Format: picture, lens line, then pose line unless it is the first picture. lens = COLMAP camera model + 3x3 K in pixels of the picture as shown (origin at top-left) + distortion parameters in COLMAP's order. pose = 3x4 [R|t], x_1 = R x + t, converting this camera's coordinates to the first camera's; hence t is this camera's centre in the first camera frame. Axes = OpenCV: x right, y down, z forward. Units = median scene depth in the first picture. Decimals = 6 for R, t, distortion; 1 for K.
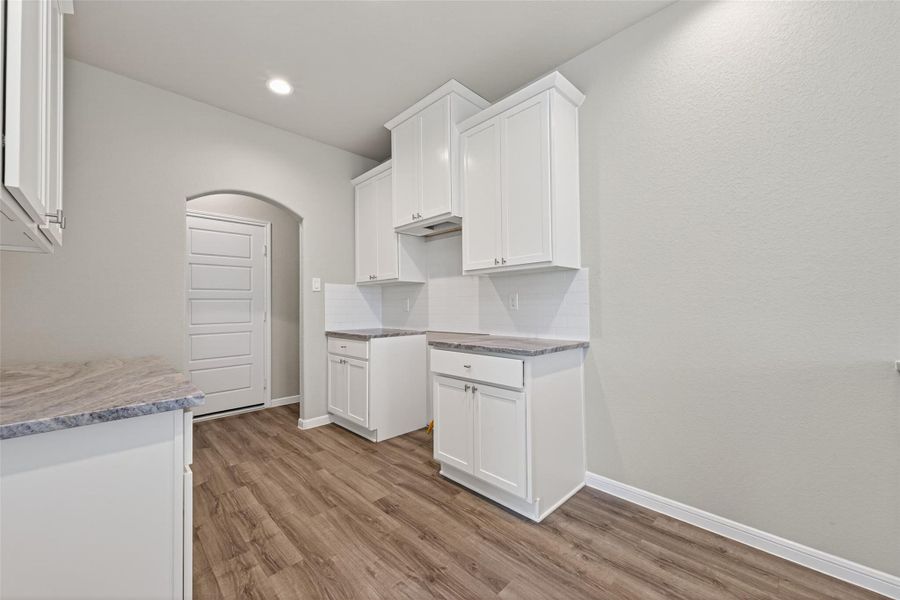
lens RADIAL K [[348.9, 0, 451.7], [0, 348.9, 301.0], [0, 0, 1]] dist [0.002724, -0.000552]
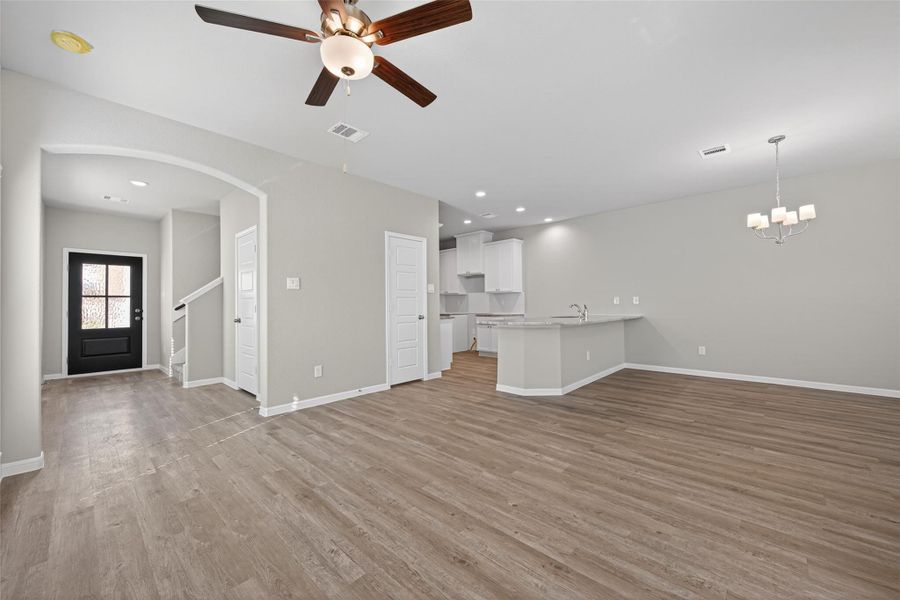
lens RADIAL K [[348.9, 0, 447.6], [0, 348.9, 302.2], [0, 0, 1]] dist [0.002724, -0.000552]
pose [[0.999399, 0.000503, 0.034666, -0.399685], [-0.000691, 0.999985, 0.005425, -0.012936], [-0.034663, -0.005445, 0.999384, -2.029403]]
